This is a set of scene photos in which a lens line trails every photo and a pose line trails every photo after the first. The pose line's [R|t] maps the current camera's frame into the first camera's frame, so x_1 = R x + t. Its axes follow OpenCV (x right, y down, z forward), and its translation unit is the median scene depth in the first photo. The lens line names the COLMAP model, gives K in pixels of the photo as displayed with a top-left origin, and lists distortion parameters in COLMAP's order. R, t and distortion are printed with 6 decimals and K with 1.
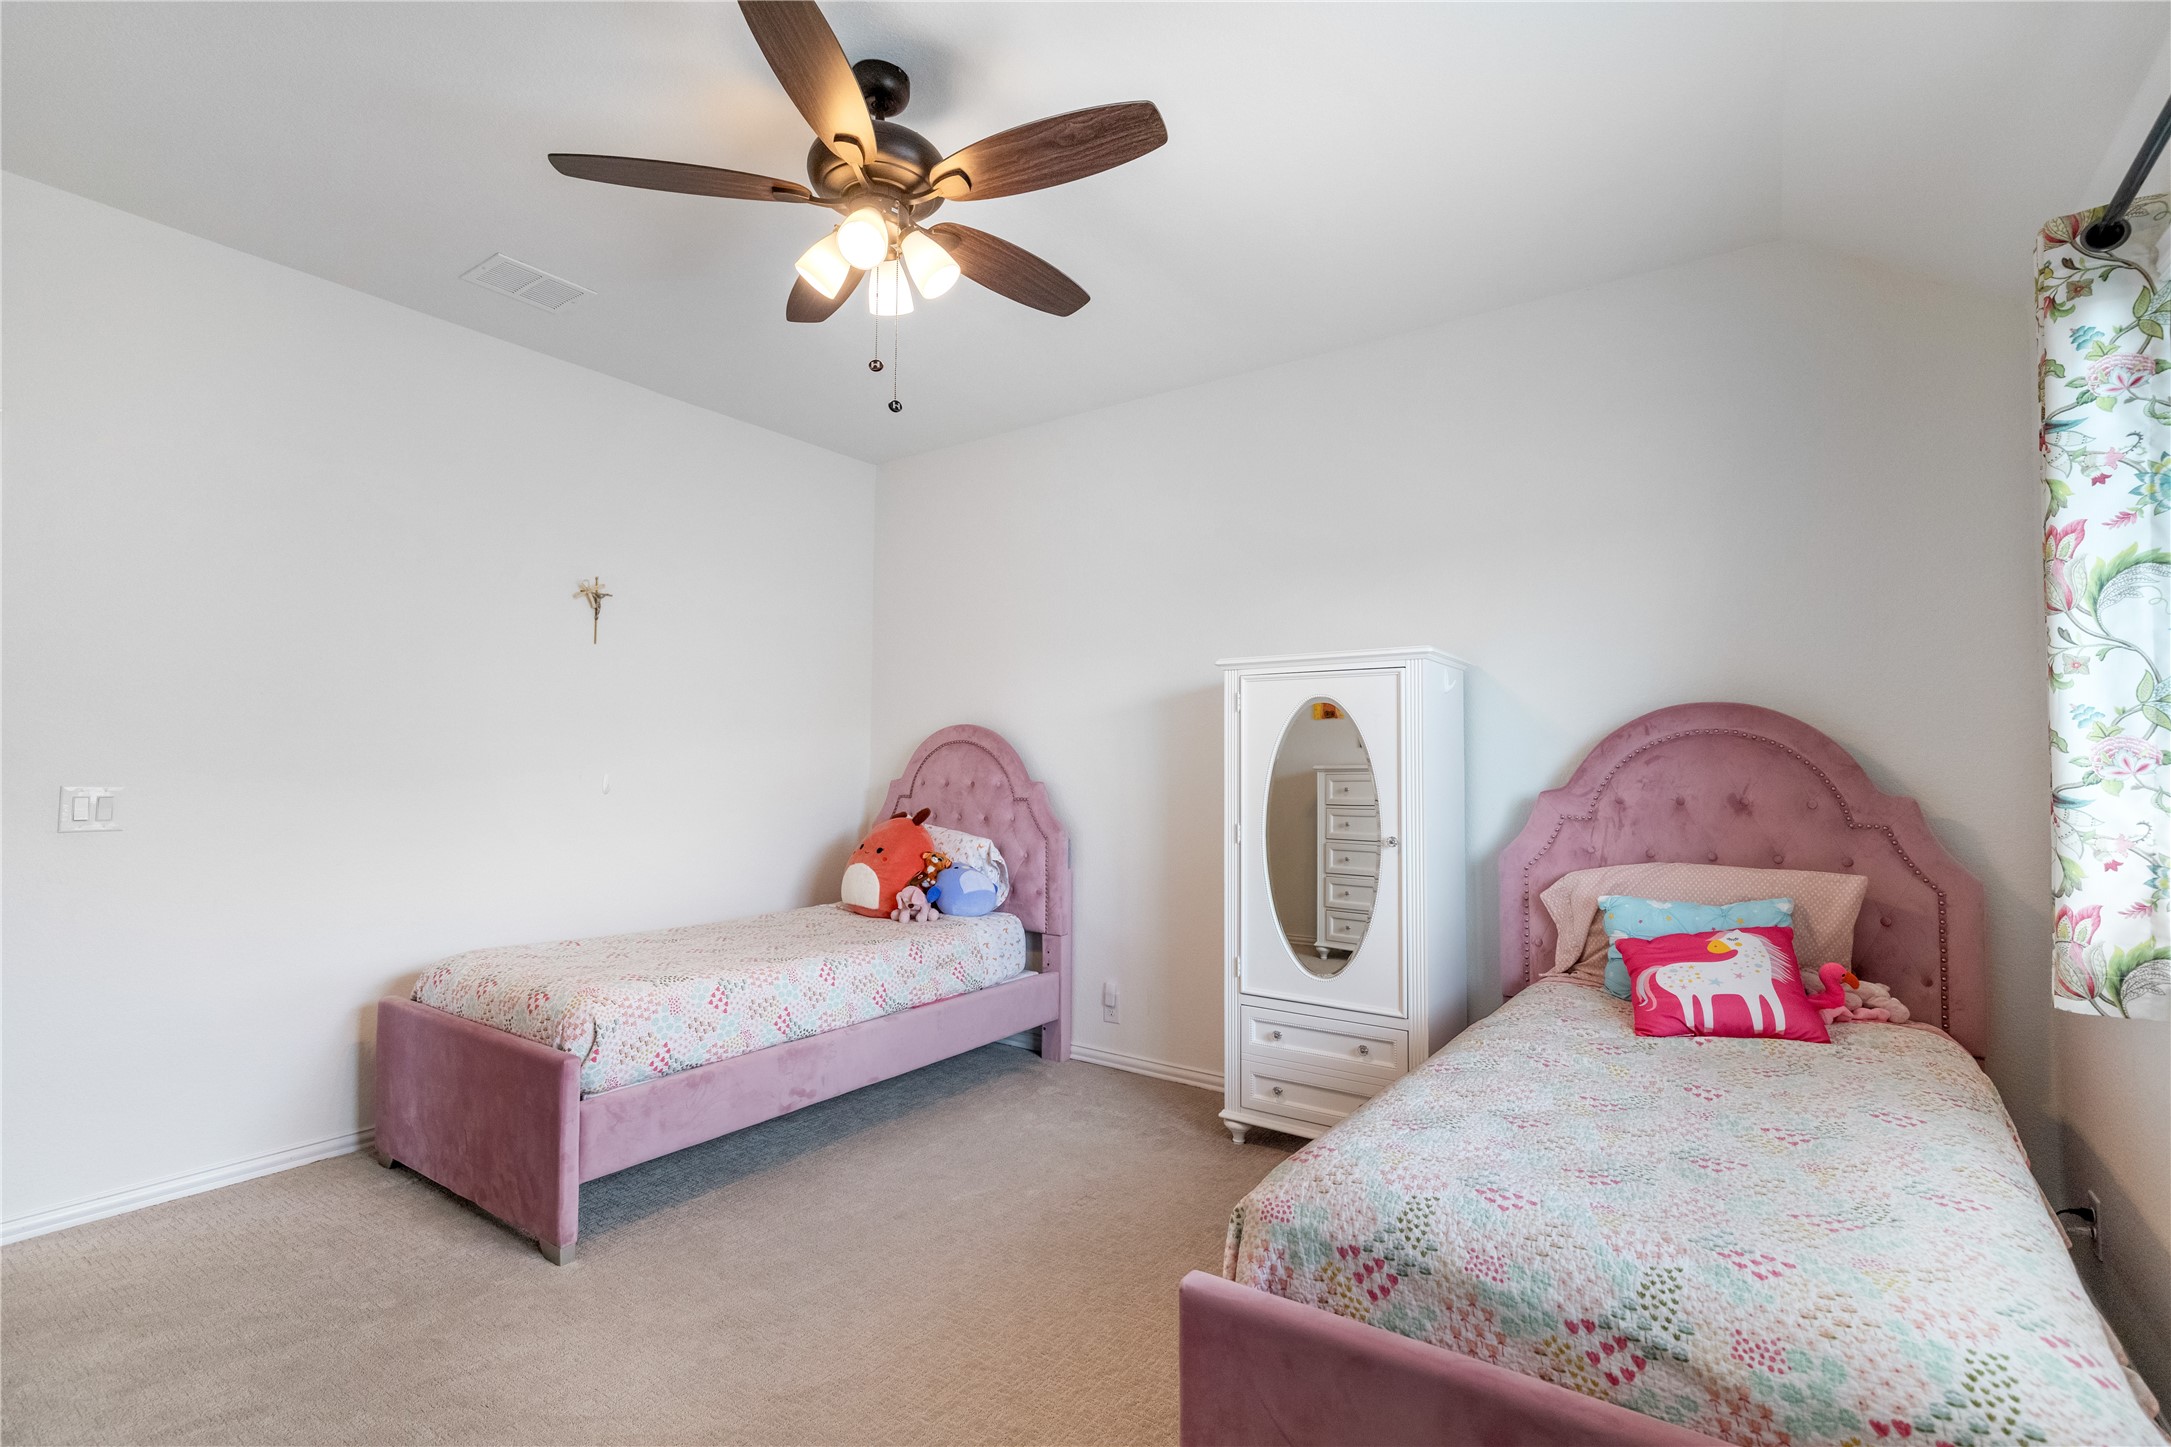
lens RADIAL K [[995.4, 0, 1085.5], [0, 995.4, 723.5], [0, 0, 1]] dist [0.001981, 0.000149]
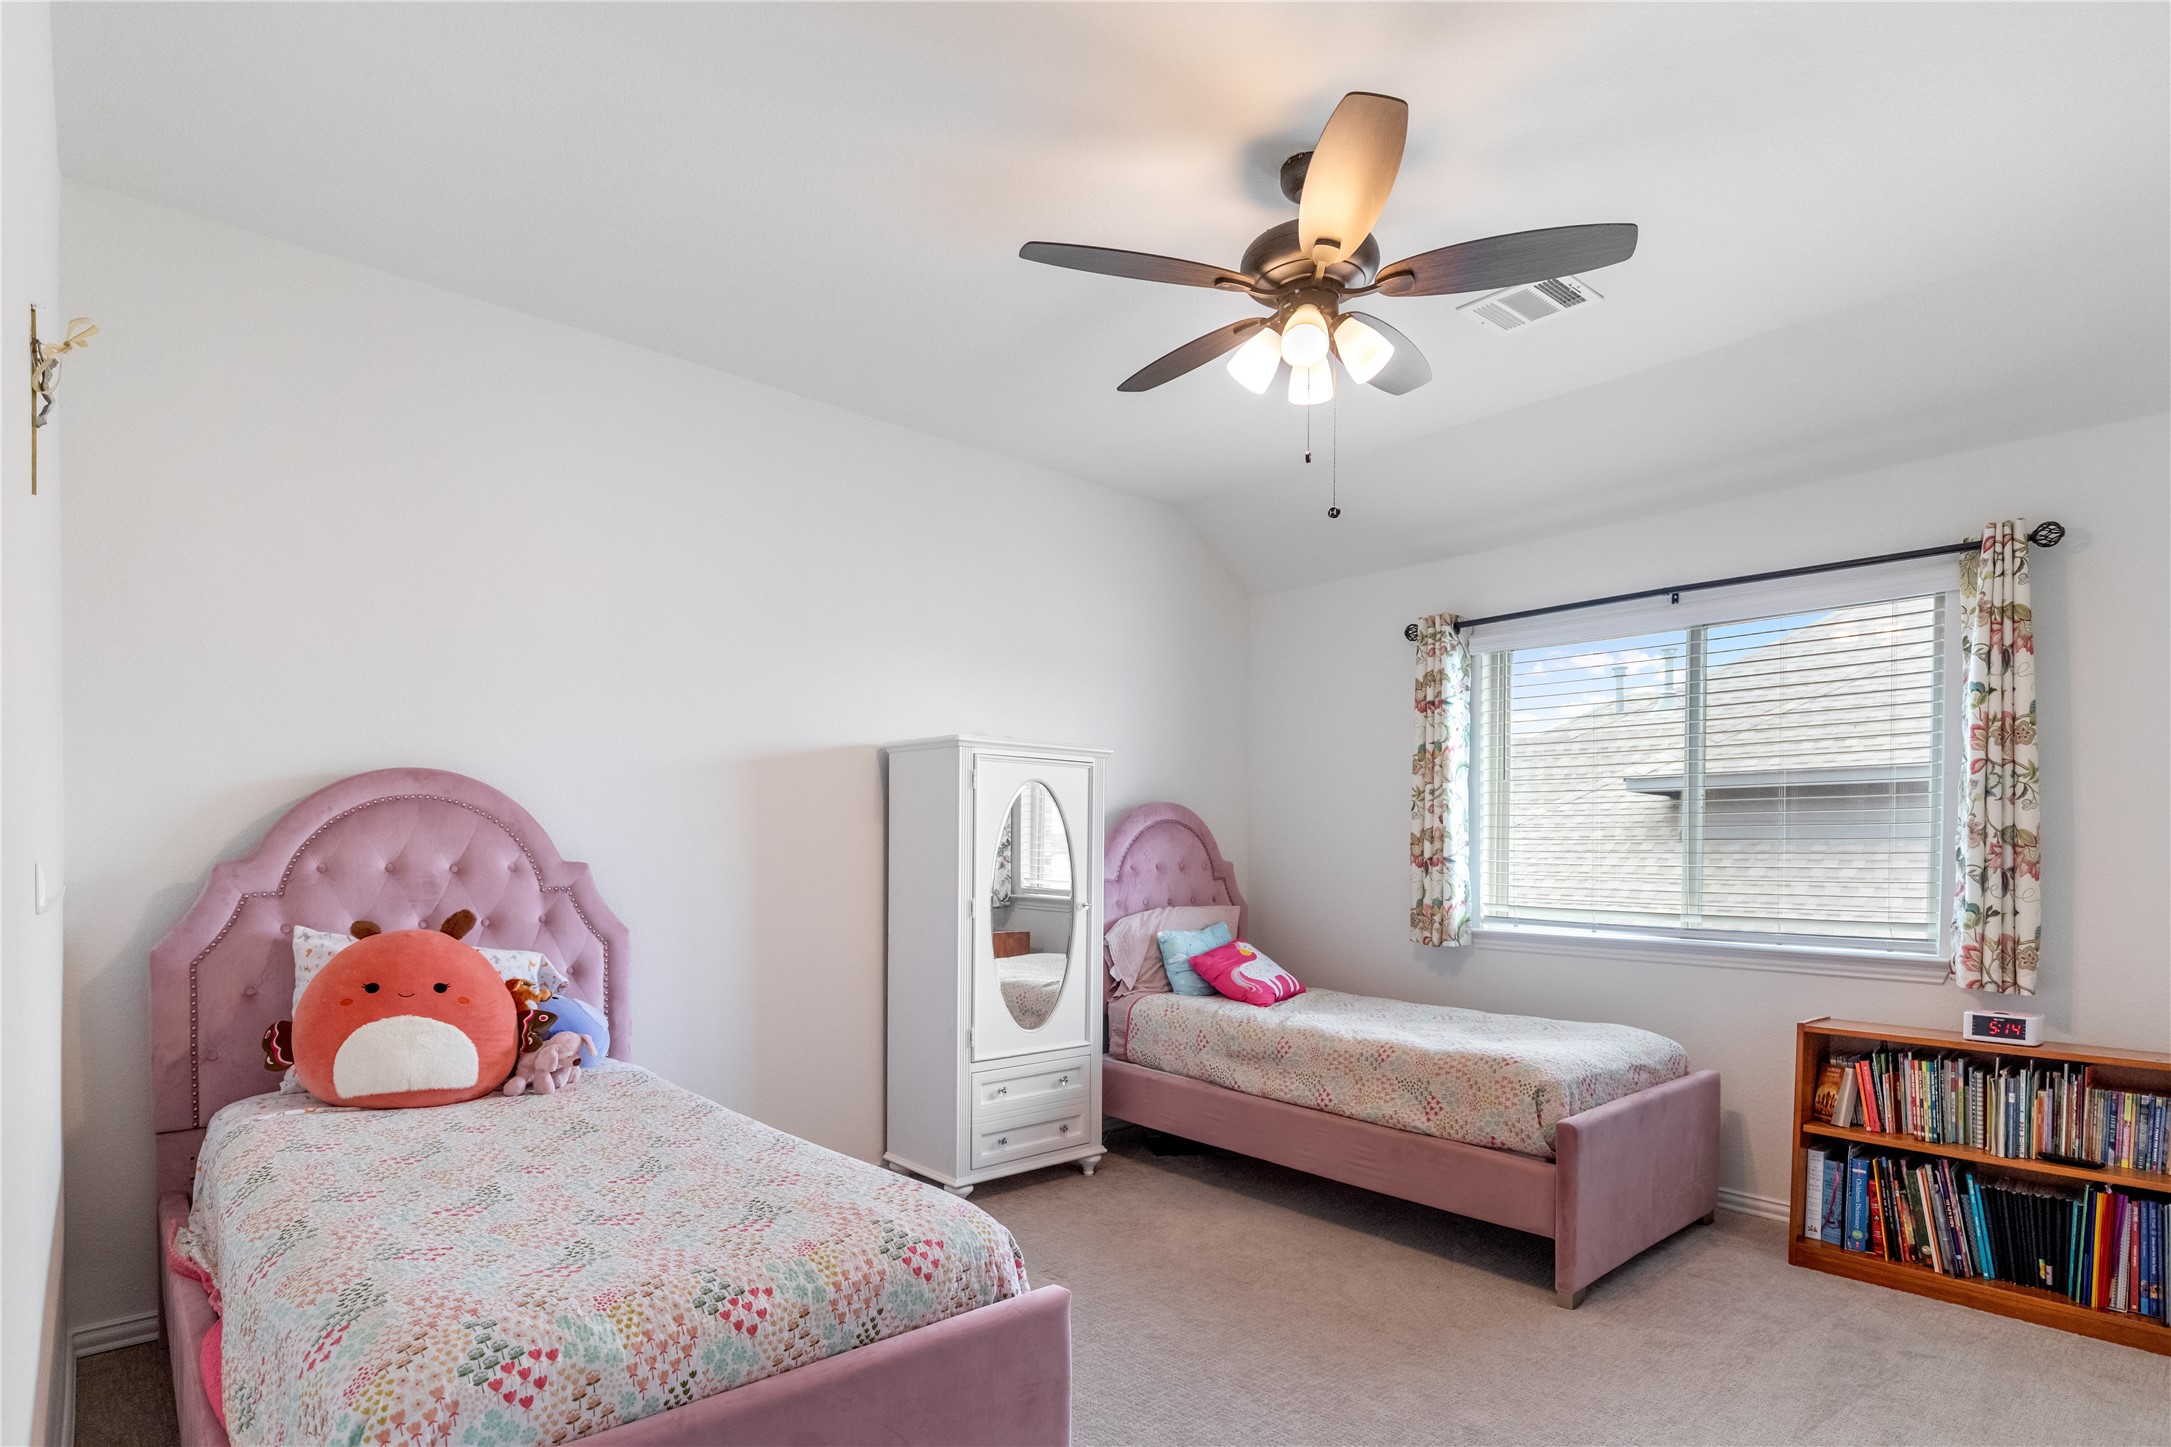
lens RADIAL K [[1108.6, 0, 1086.0], [0, 1108.6, 852.3], [0, 0, 1]] dist [-0.000637, -0.000104]
pose [[0.227785, -0.008198, 0.973677, -0.947387], [-0.051900, 0.998441, 0.020548, 0.024785], [-0.972327, -0.055215, 0.227004, 0.646398]]
